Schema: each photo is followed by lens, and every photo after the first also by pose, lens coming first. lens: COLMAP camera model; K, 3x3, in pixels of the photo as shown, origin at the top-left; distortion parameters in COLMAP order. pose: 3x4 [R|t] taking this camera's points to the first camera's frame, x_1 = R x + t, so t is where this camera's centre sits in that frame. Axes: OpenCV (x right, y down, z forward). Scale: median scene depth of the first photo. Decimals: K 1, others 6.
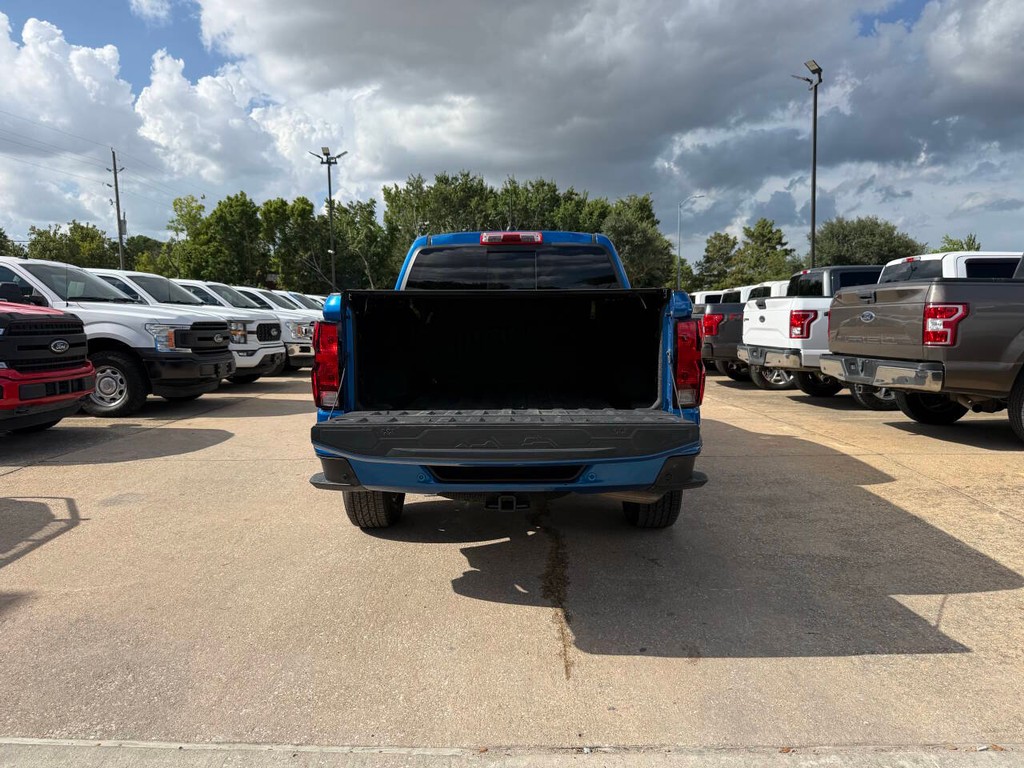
lens RADIAL K [[718.5, 0, 510.2], [0, 718.5, 391.0], [0, 0, 1]] dist [0.042101, -0.048390]
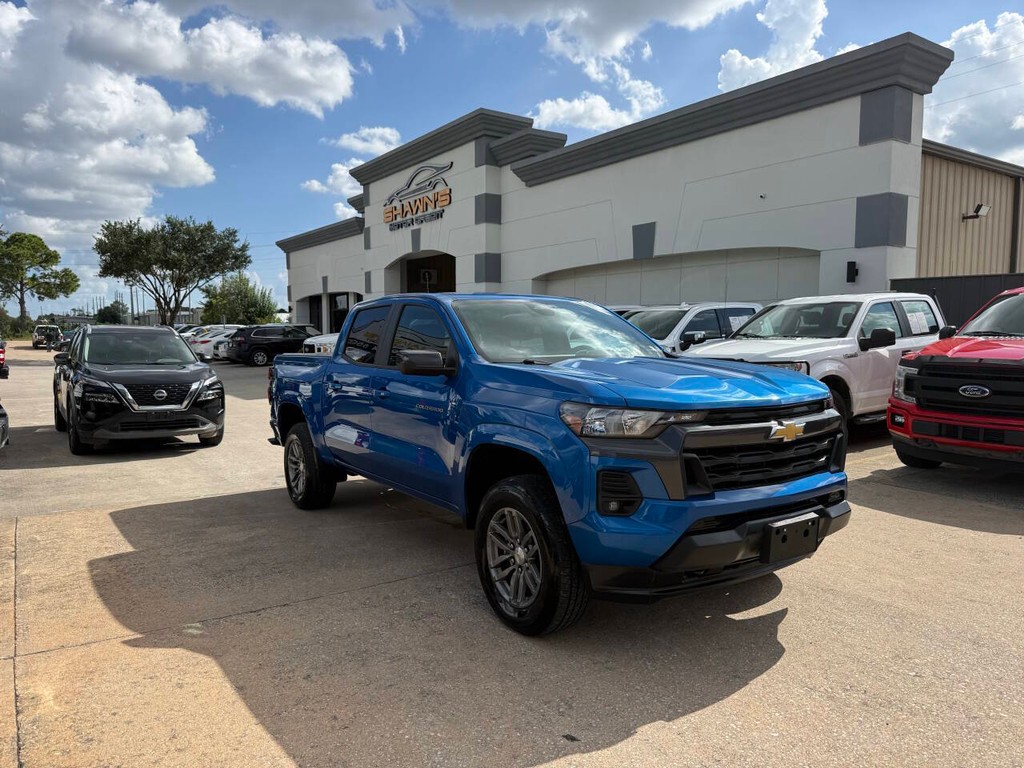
lens RADIAL K [[718.5, 0, 506.2], [0, 718.5, 387.5], [0, 0, 1]] dist [0.042101, -0.048390]
pose [[-0.822363, 0.052668, -0.566520, 0.464073], [-0.051664, 0.984680, 0.166539, -0.204406], [0.566612, 0.166224, -0.807044, 1.487744]]
